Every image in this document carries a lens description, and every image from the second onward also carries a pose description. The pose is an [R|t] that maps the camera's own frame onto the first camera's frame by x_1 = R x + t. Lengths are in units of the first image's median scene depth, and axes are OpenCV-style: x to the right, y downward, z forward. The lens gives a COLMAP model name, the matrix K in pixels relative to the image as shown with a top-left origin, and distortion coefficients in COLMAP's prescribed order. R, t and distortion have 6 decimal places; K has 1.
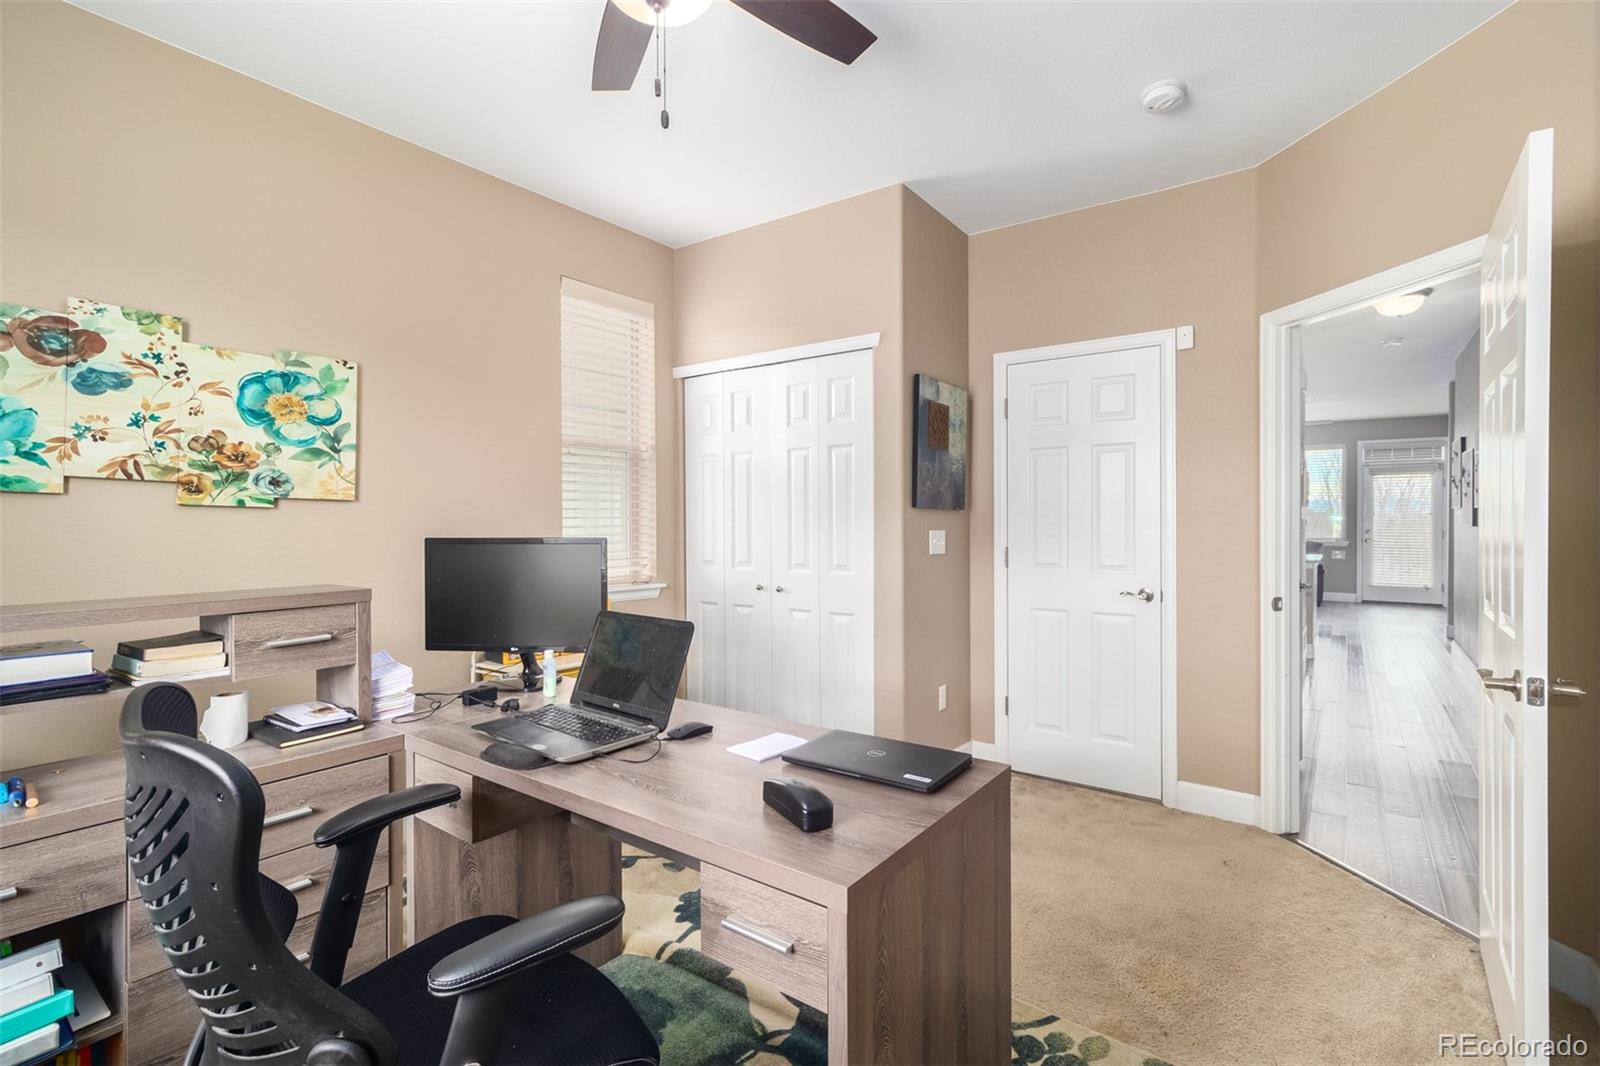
lens RADIAL K [[757.0, 0, 804.3], [0, 757.0, 530.4], [0, 0, 1]] dist [0.002742, -0.000143]
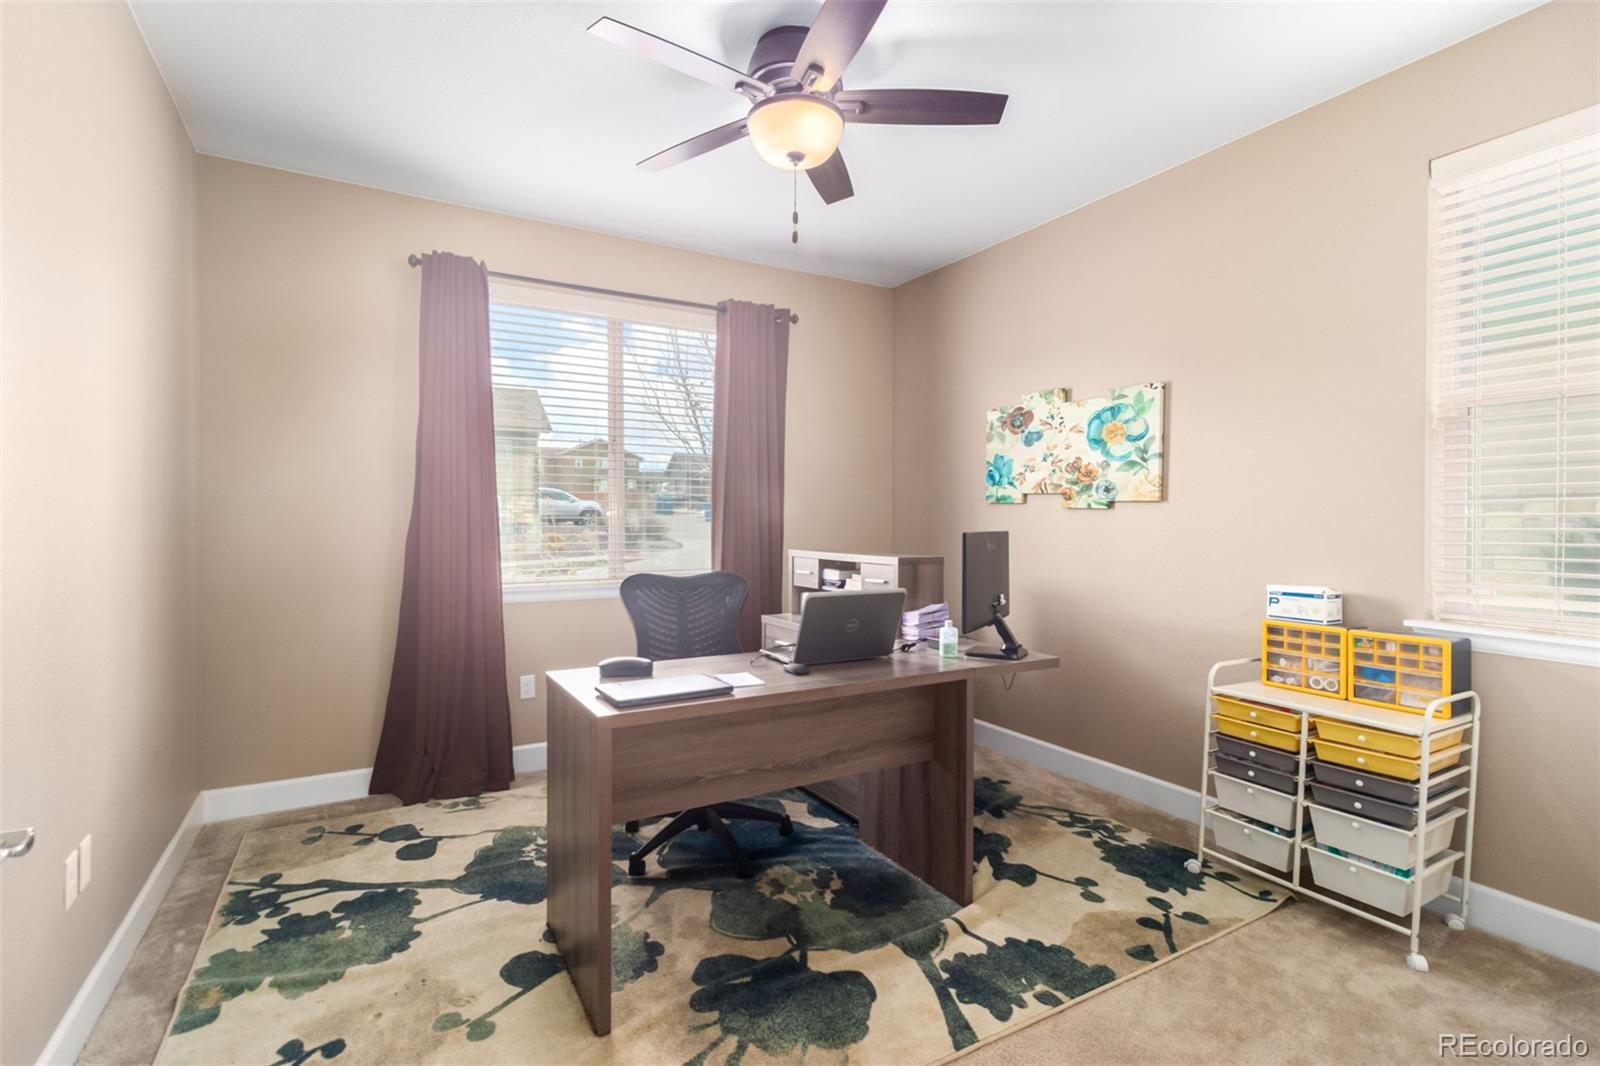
lens RADIAL K [[757.0, 0, 805.6], [0, 757.0, 526.3], [0, 0, 1]] dist [0.002742, -0.000143]
pose [[-0.416492, 0.011860, -0.909062, 0.766124], [-0.011417, 0.999768, 0.018275, -0.017495], [0.909068, 0.017990, -0.416260, 1.102753]]
